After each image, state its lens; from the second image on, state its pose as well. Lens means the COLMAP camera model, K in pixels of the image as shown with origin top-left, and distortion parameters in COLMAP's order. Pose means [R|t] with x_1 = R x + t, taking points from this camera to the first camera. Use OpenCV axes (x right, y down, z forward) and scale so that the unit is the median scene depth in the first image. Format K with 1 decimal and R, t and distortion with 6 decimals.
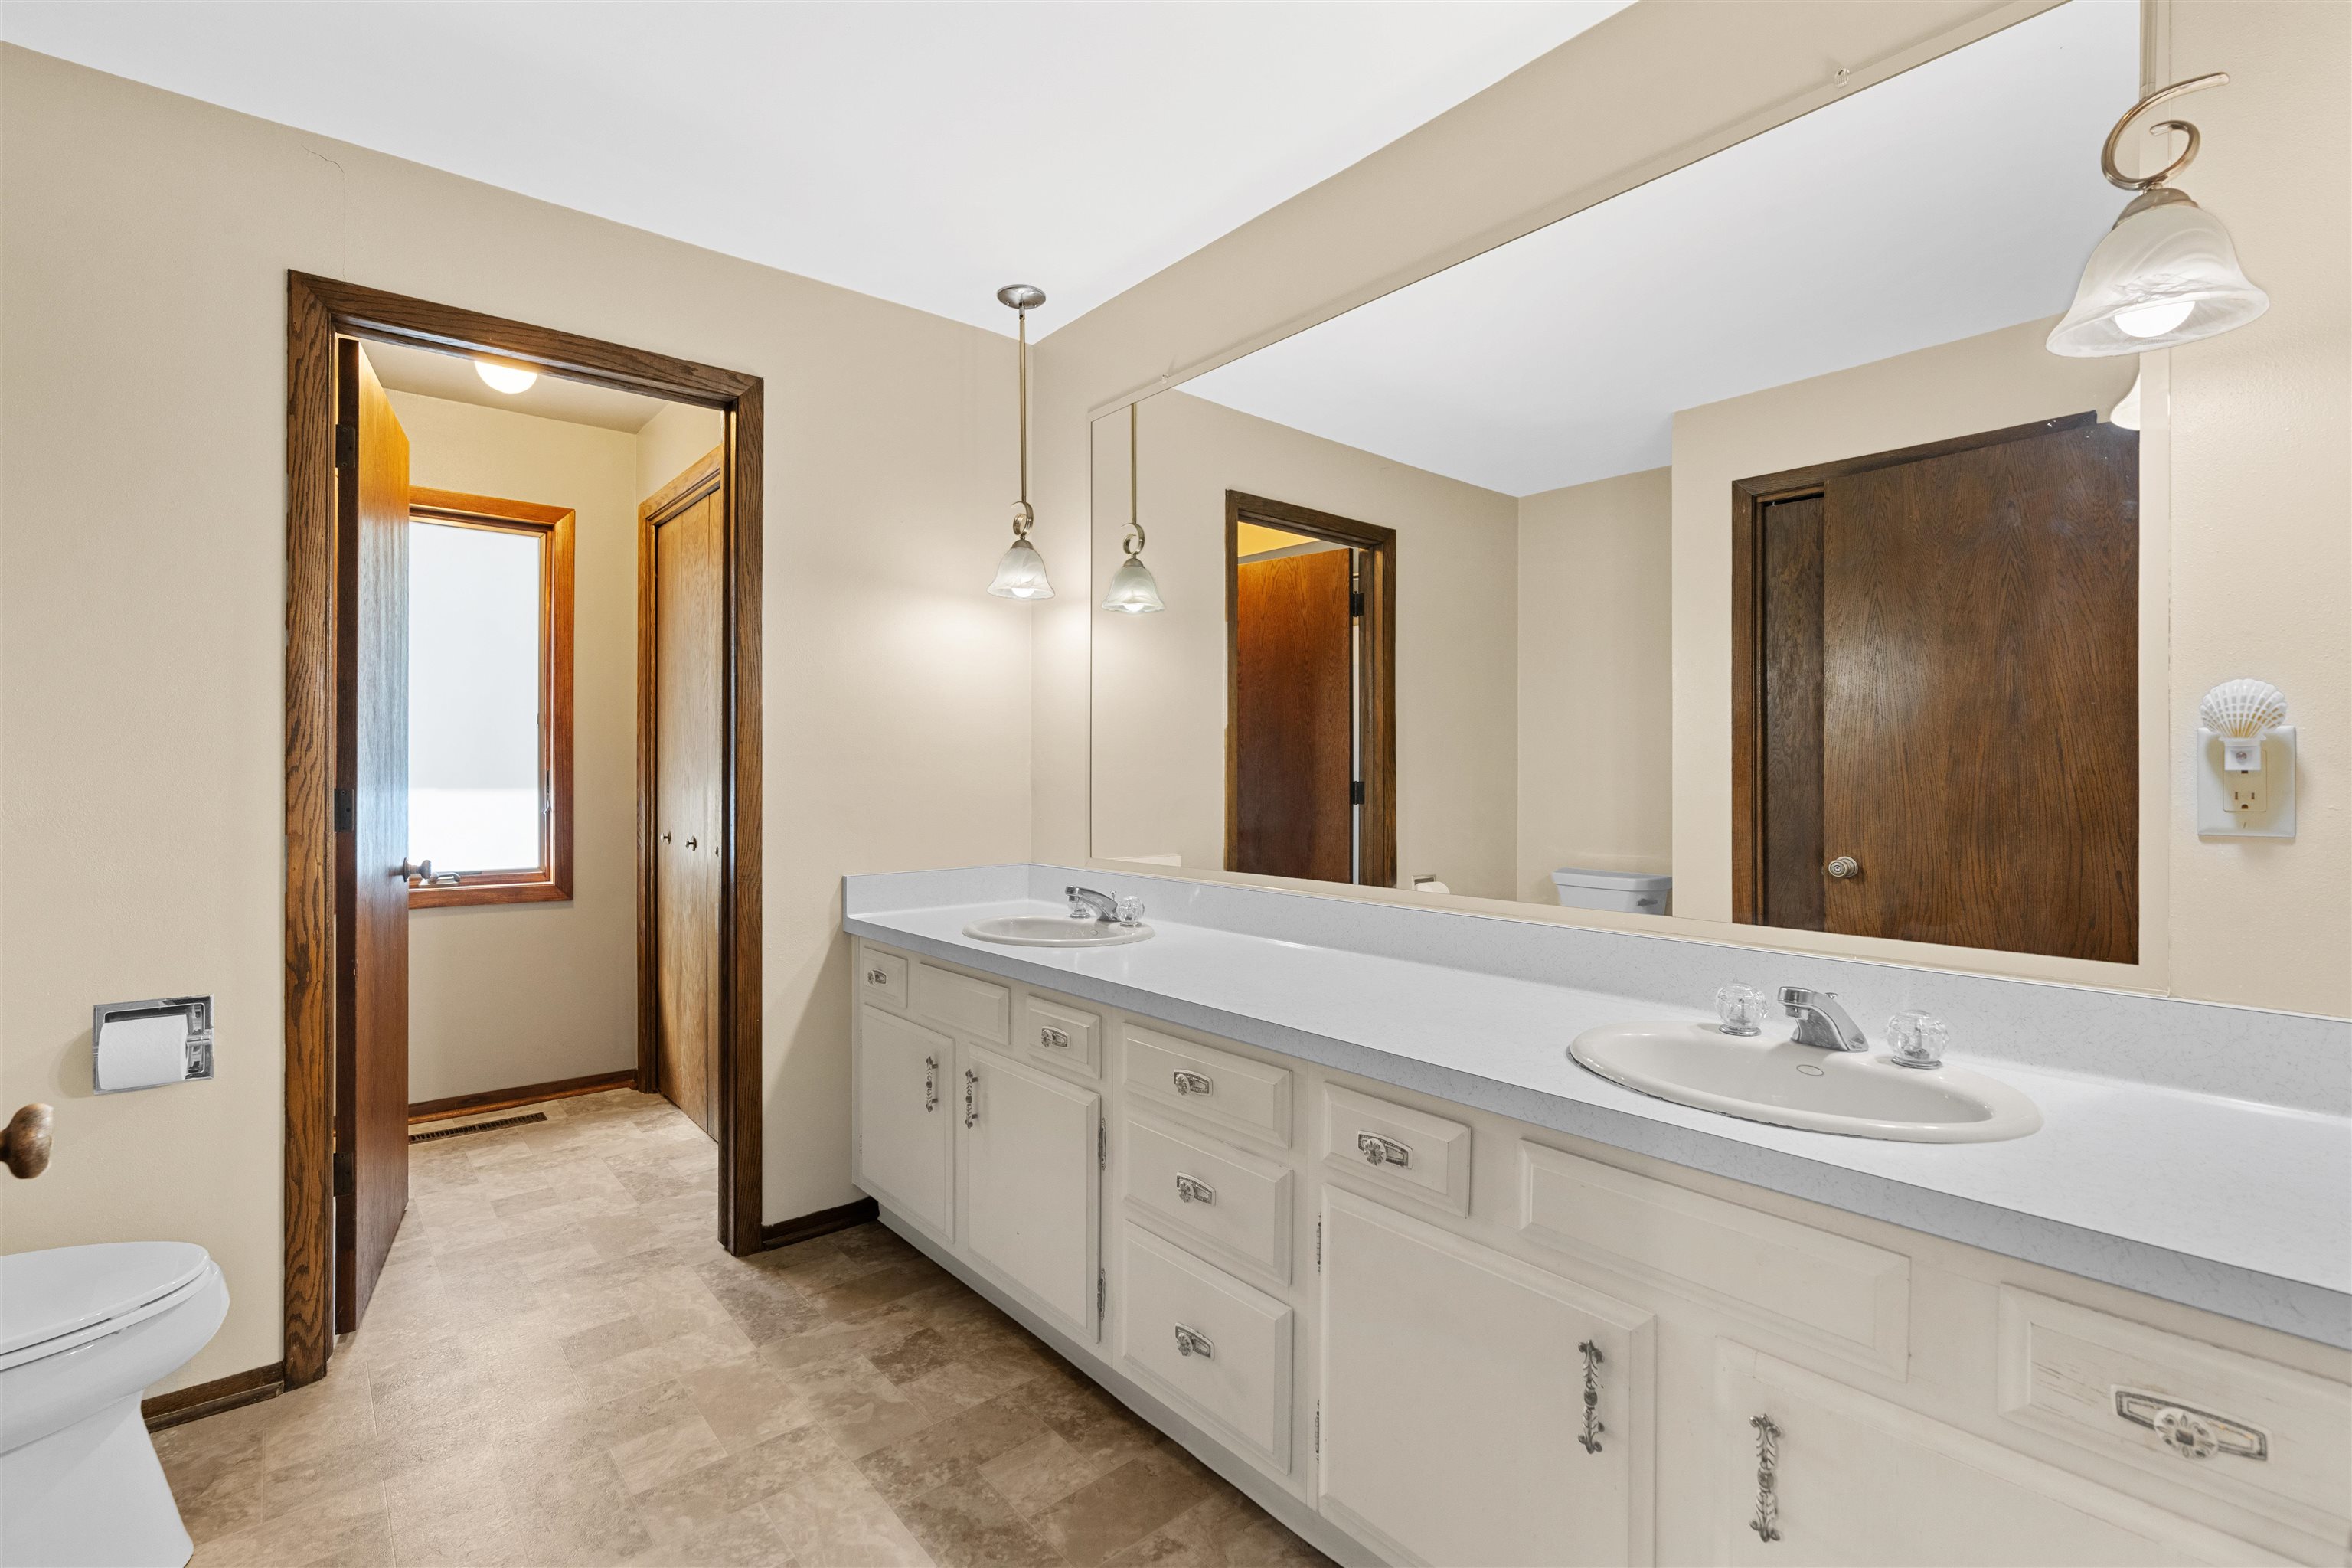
lens RADIAL K [[1068.1, 0, 1177.5], [0, 1068.1, 773.1], [0, 0, 1]] dist [-0.010776, 0.003526]
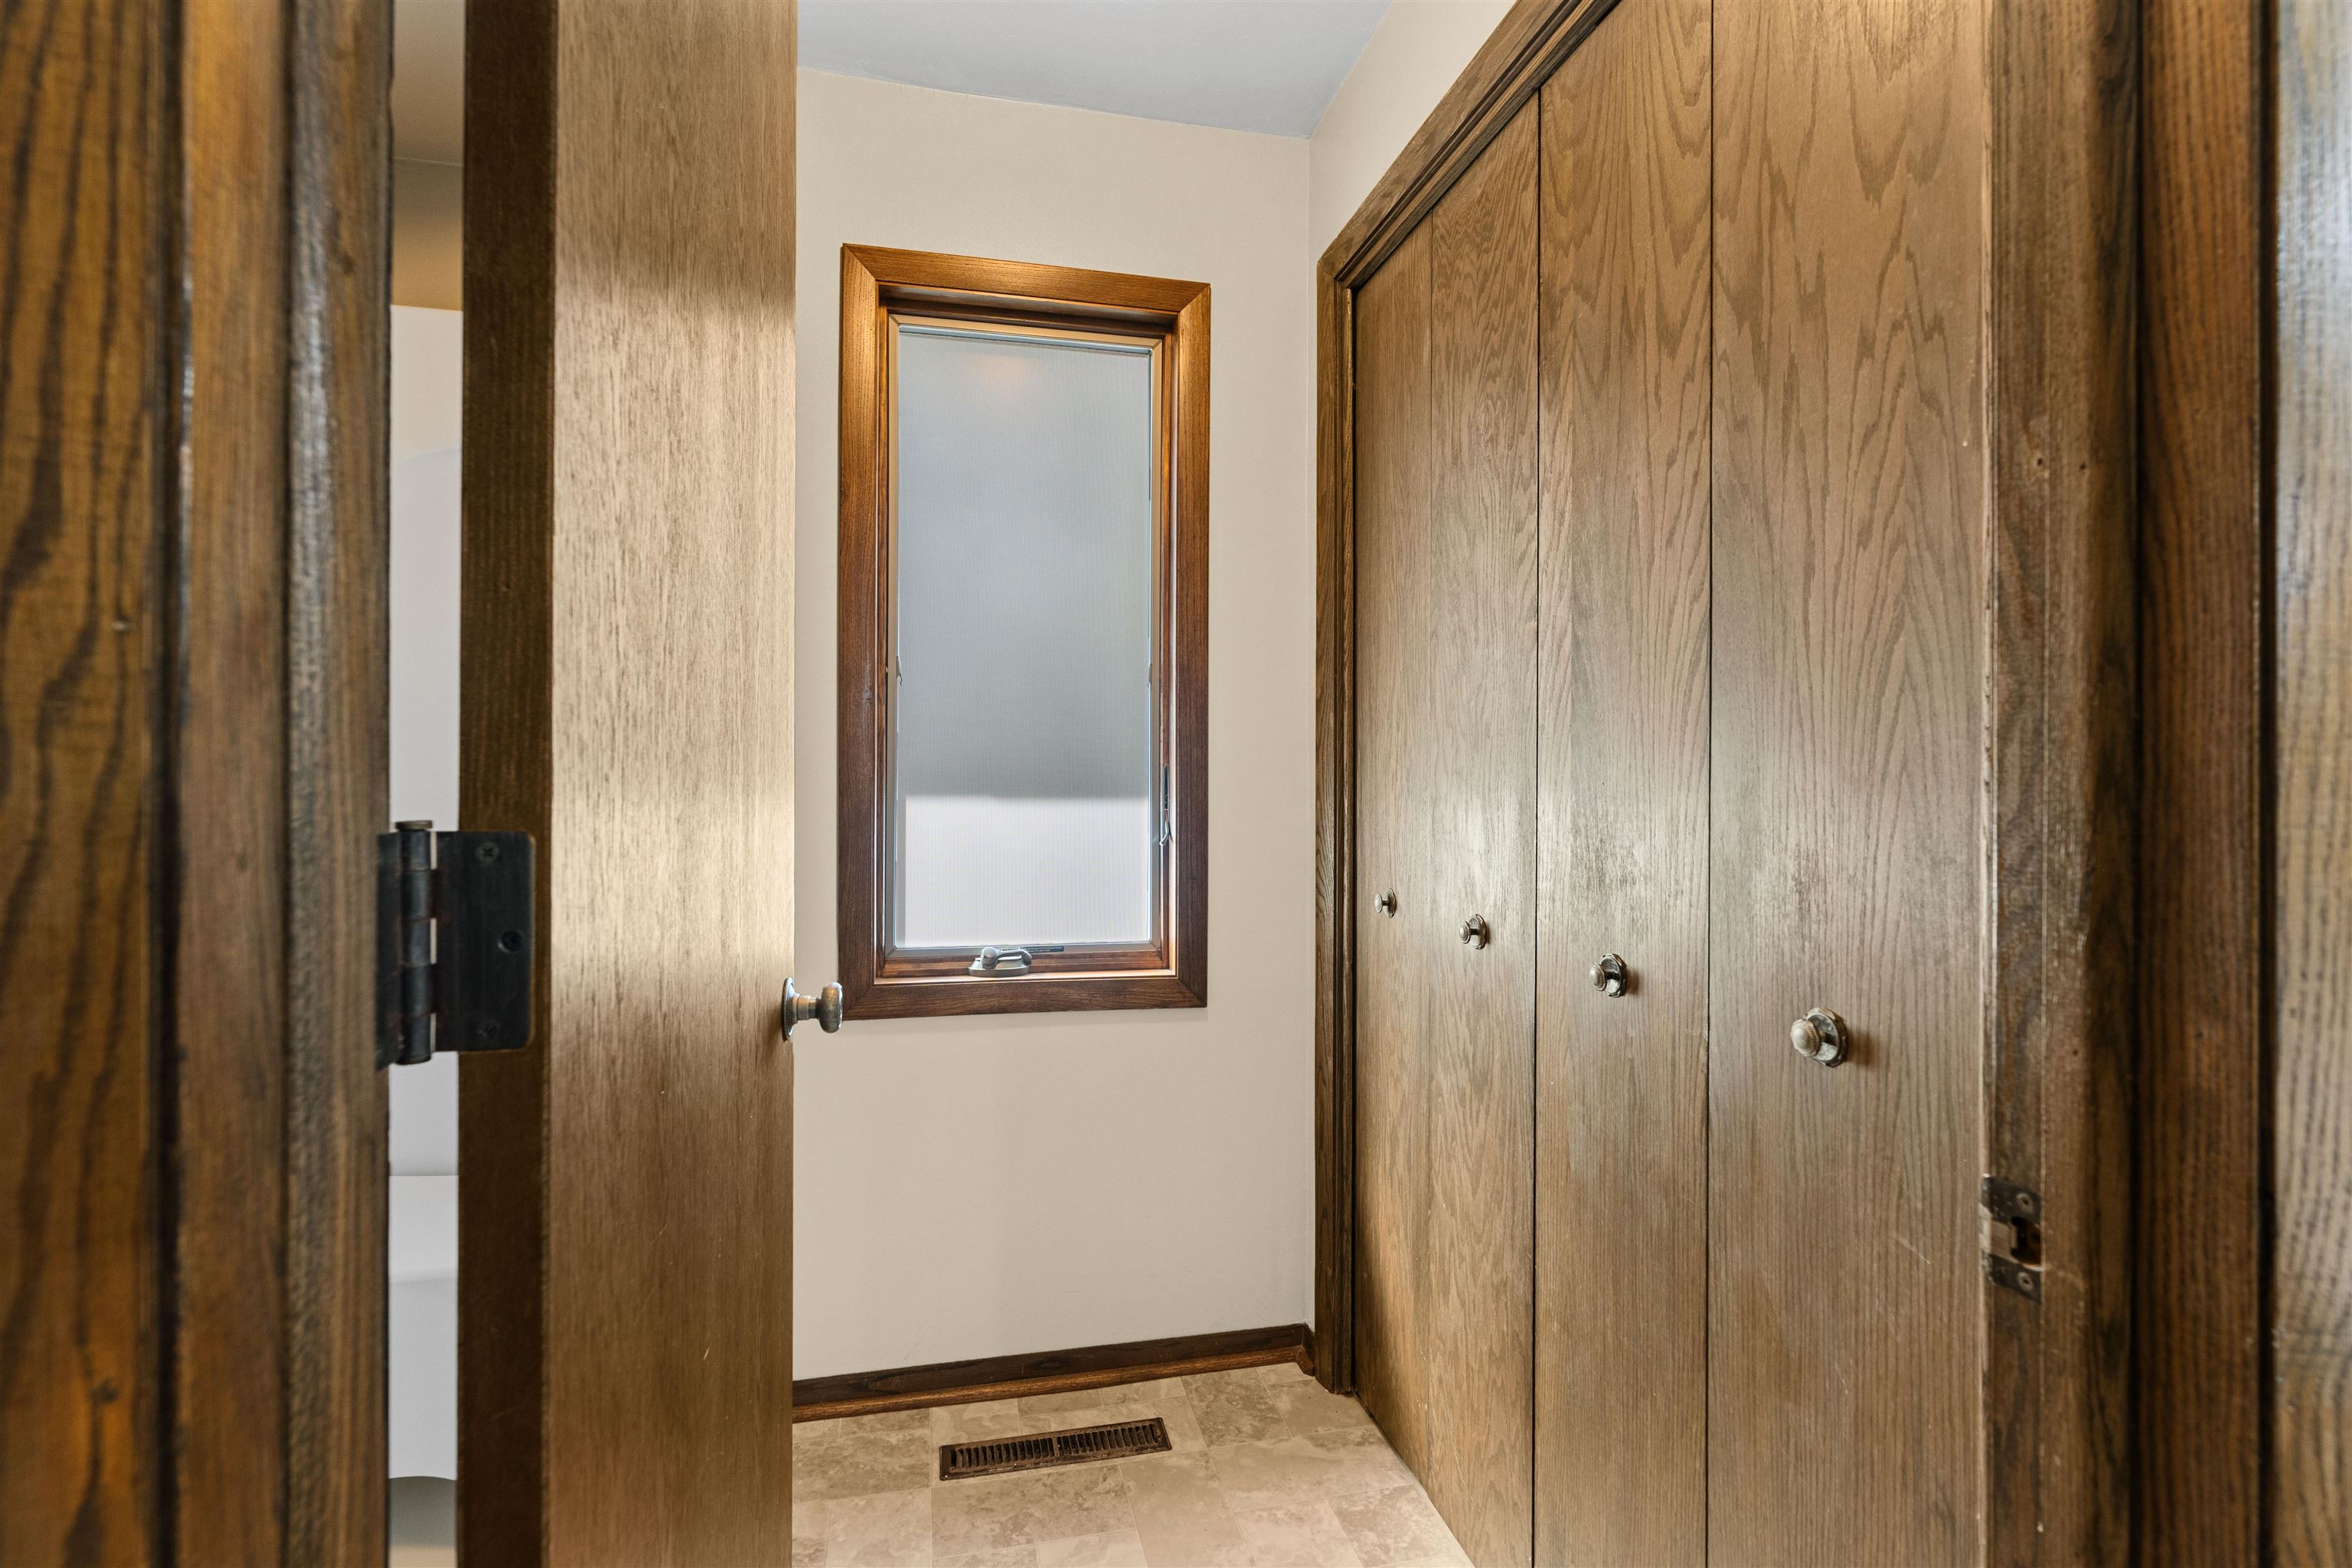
lens RADIAL K [[1068.1, 0, 1173.7], [0, 1068.1, 776.4], [0, 0, 1]] dist [-0.010776, 0.003526]
pose [[0.891091, 0.001732, -0.453822, -0.338586], [-0.002081, 0.999998, -0.000268, 0.002456], [0.453821, 0.001183, 0.891092, 0.511908]]
